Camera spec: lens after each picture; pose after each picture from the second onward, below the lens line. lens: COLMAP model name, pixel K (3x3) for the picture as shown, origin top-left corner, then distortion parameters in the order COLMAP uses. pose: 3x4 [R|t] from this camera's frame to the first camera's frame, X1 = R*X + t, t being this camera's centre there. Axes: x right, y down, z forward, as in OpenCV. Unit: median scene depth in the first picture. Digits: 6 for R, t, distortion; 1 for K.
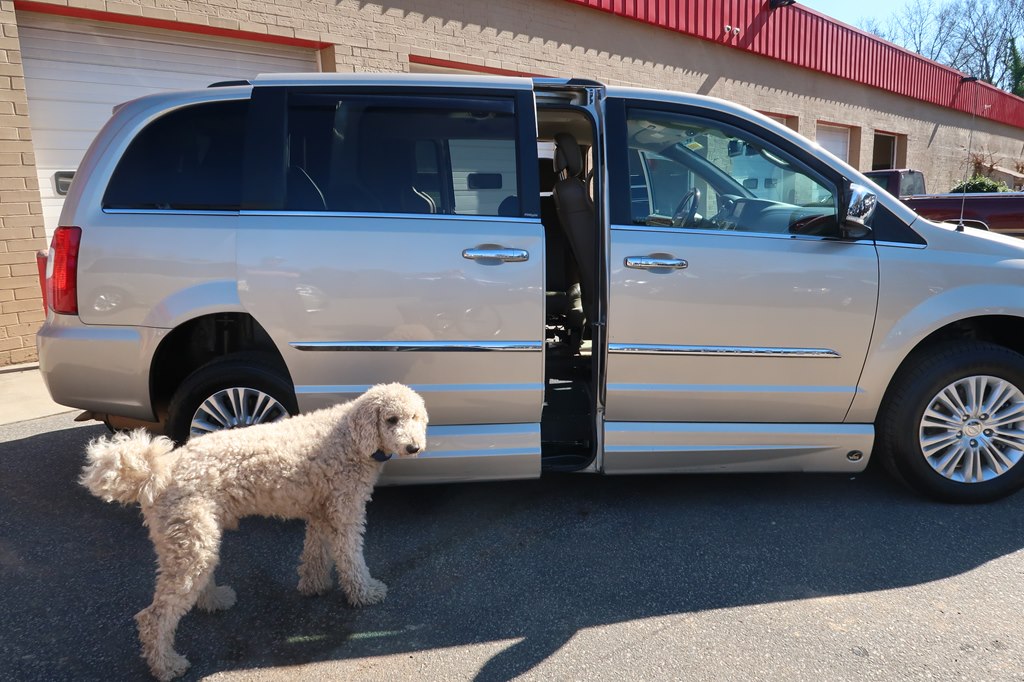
lens RADIAL K [[730.0, 0, 488.9], [0, 730.0, 338.5], [0, 0, 1]] dist [0.005843, -0.001771]
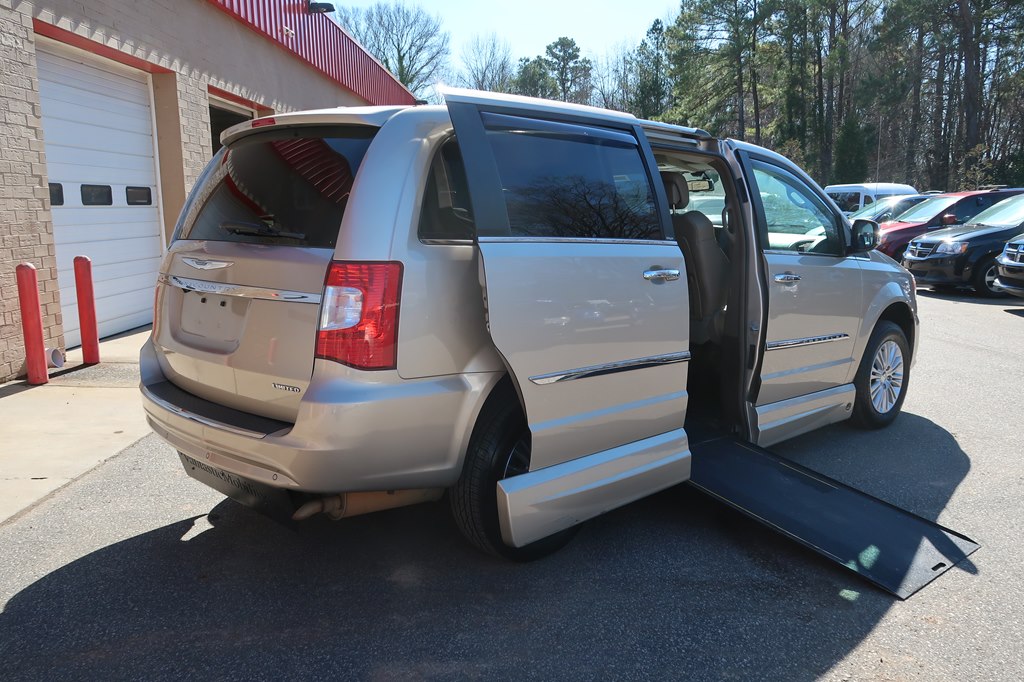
lens RADIAL K [[882.0, 0, 512.0], [0, 882.0, 341.0], [0, 0, 1]] dist [0.005116, 0.005350]
pose [[0.731753, -0.092295, 0.675291, -1.106564], [0.123133, 0.992388, 0.002207, -0.047688], [-0.670355, 0.081536, 0.737548, 0.183803]]
